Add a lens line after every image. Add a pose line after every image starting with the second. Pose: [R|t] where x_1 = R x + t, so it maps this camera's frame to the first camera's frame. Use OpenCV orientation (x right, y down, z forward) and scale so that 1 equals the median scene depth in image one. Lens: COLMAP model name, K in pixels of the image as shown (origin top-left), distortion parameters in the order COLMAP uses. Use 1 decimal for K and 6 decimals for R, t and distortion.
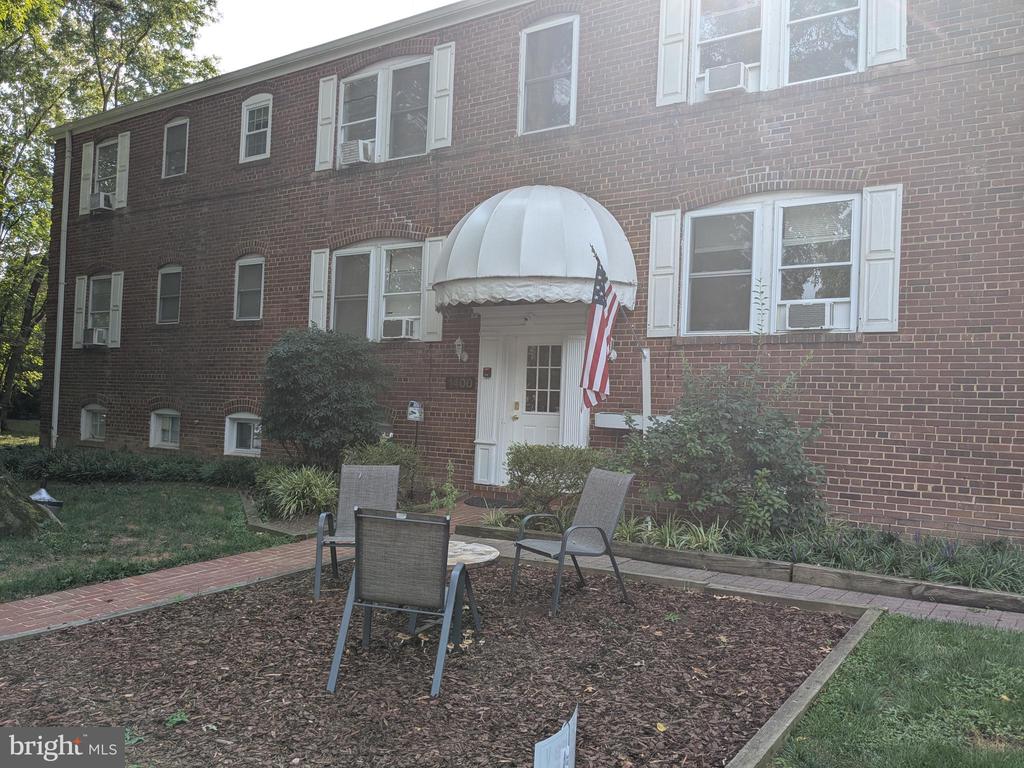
lens RADIAL K [[807.8, 0, 510.2], [0, 807.8, 392.6], [0, 0, 1]] dist [0.060093, -0.103127]
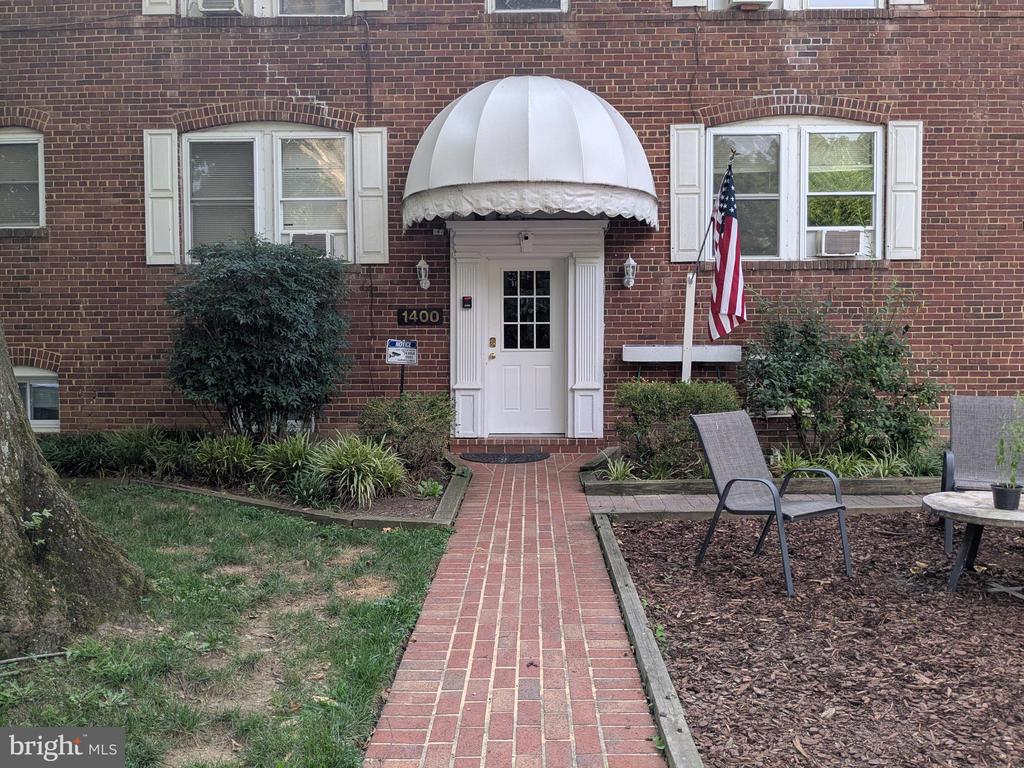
lens RADIAL K [[807.8, 0, 510.2], [0, 807.8, 392.6], [0, 0, 1]] dist [0.060093, -0.103127]
pose [[0.844030, -0.059106, 0.533029, -0.490582], [0.024434, 0.997114, 0.071877, 0.009530], [-0.535739, -0.047642, 0.843038, 0.311763]]
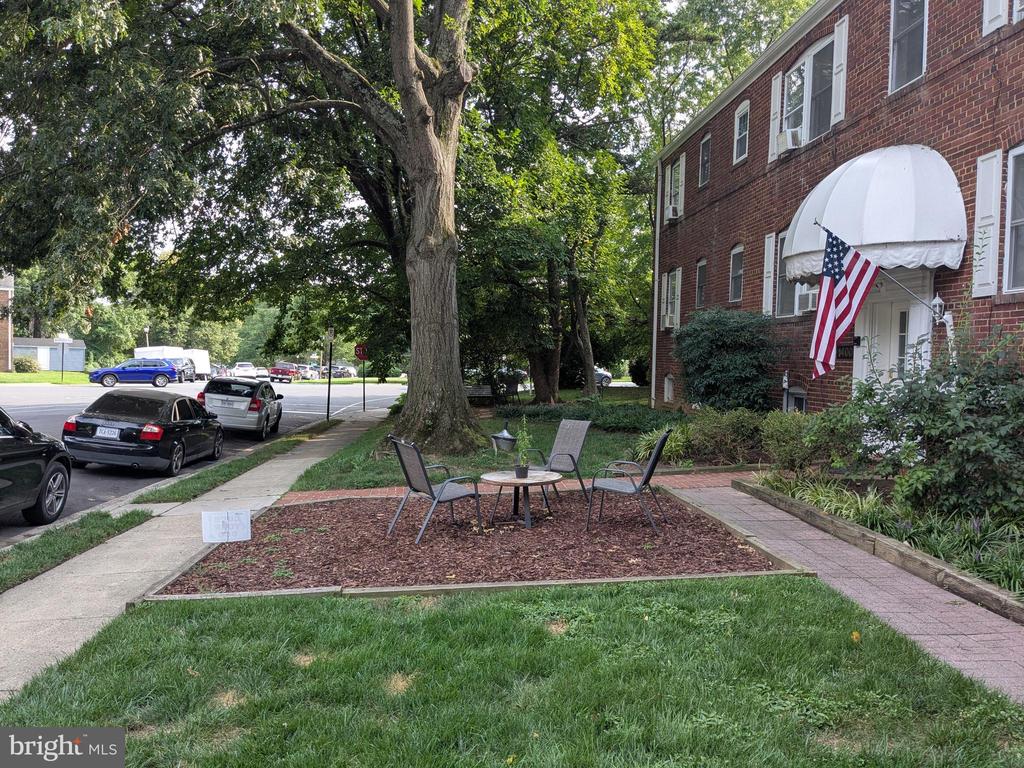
lens RADIAL K [[819.7, 0, 512.0], [0, 819.7, 384.0], [0, 0, 1]] dist [-0.002696, -0.006801]
pose [[0.617534, 0.003535, -0.786536, 0.571033], [0.020639, 0.999573, 0.020696, -0.002008], [0.786274, -0.029014, 0.617197, 0.035445]]
